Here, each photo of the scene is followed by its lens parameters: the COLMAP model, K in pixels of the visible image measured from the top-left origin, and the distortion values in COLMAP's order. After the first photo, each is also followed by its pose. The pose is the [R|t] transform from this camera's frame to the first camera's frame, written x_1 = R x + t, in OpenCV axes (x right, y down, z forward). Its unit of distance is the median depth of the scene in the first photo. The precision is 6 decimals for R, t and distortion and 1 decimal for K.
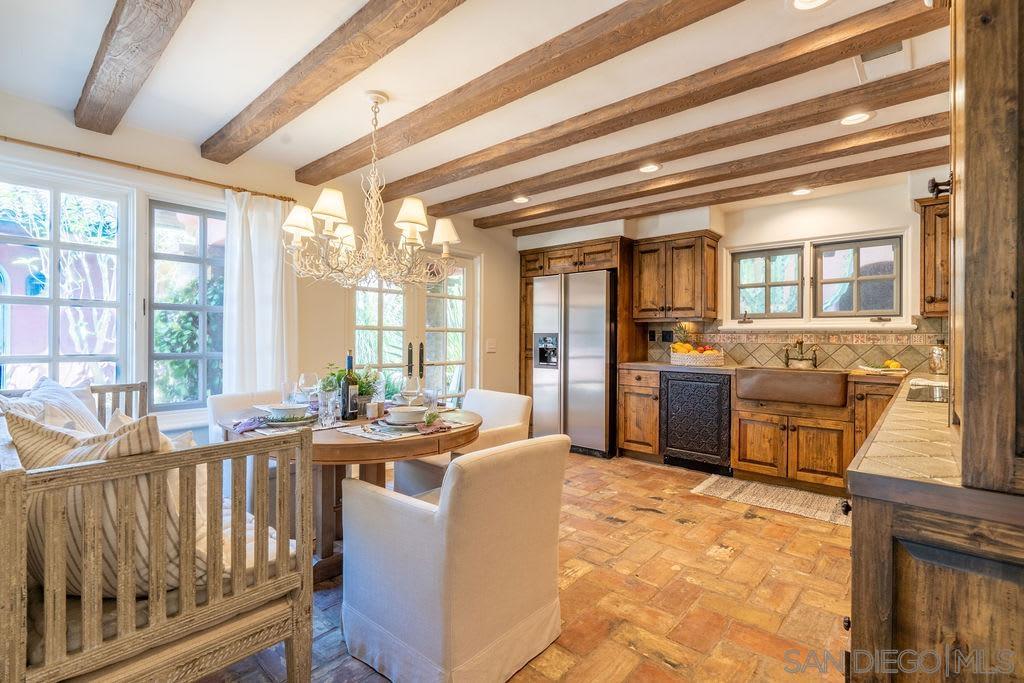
lens RADIAL K [[469.2, 0, 514.5], [0, 469.2, 332.9], [0, 0, 1]] dist [-0.001524, -0.000170]
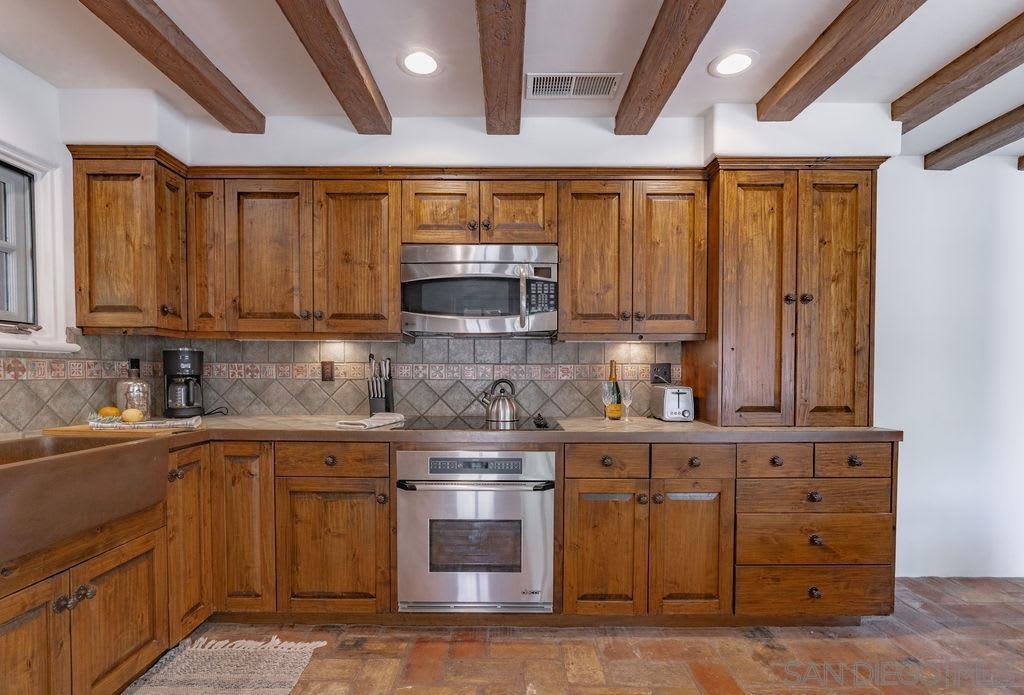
lens RADIAL K [[490.8, 0, 510.6], [0, 490.8, 379.3], [0, 0, 1]] dist [0.000934, 0.000170]
pose [[-0.666749, -0.026323, 0.744817, 0.039483], [-0.014754, 0.999646, 0.022122, 0.005074], [-0.745136, 0.003761, -0.666902, 0.996583]]
